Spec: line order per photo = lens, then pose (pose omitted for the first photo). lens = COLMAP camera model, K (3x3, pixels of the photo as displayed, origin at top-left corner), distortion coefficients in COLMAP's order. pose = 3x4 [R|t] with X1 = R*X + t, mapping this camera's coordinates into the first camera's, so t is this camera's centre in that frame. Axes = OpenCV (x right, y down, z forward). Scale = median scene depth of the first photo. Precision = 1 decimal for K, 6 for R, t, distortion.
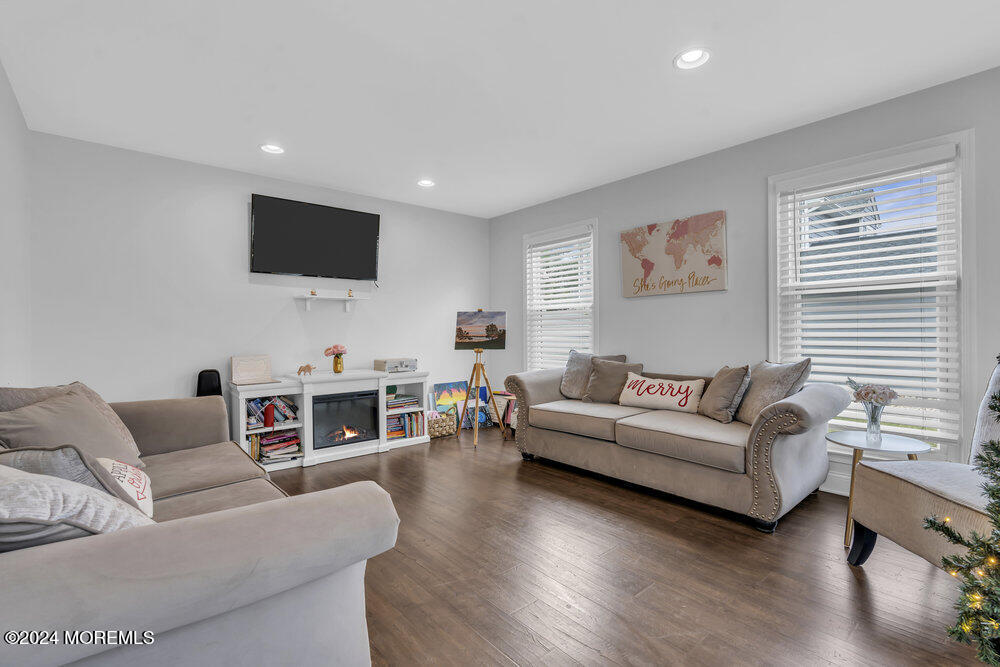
lens RADIAL K [[448.0, 0, 501.6], [0, 448.0, 332.3], [0, 0, 1]] dist [-0.012607, 0.001214]
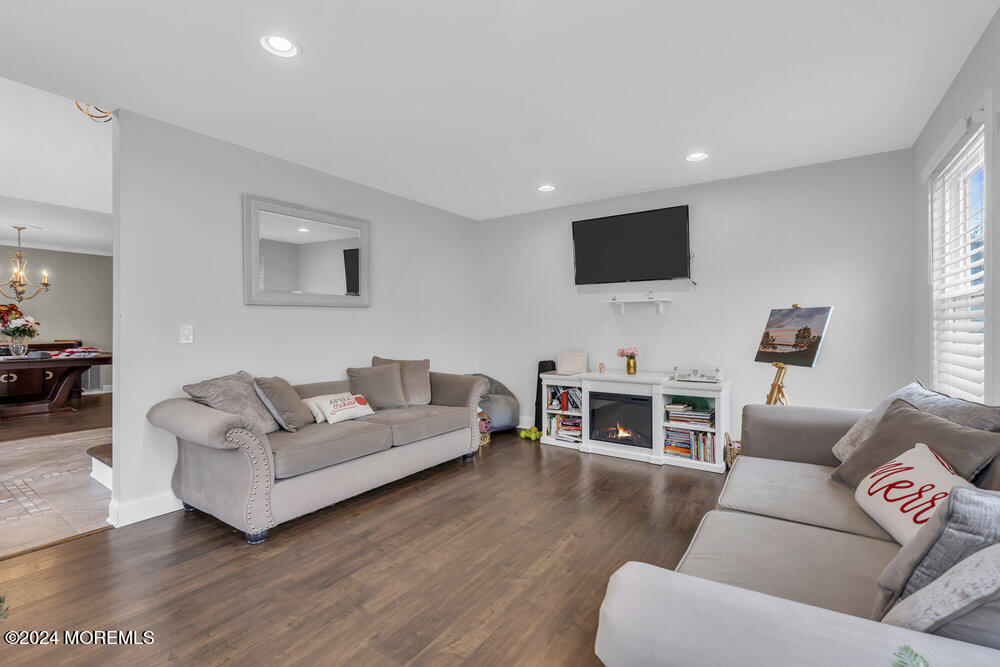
lens RADIAL K [[448.0, 0, 502.3], [0, 448.0, 328.9], [0, 0, 1]] dist [-0.012607, 0.001214]
pose [[0.257945, 0.010635, -0.966101, 0.523718], [-0.007756, 0.999930, 0.008937, -0.018931], [0.966128, 0.005188, 0.258010, 0.427316]]
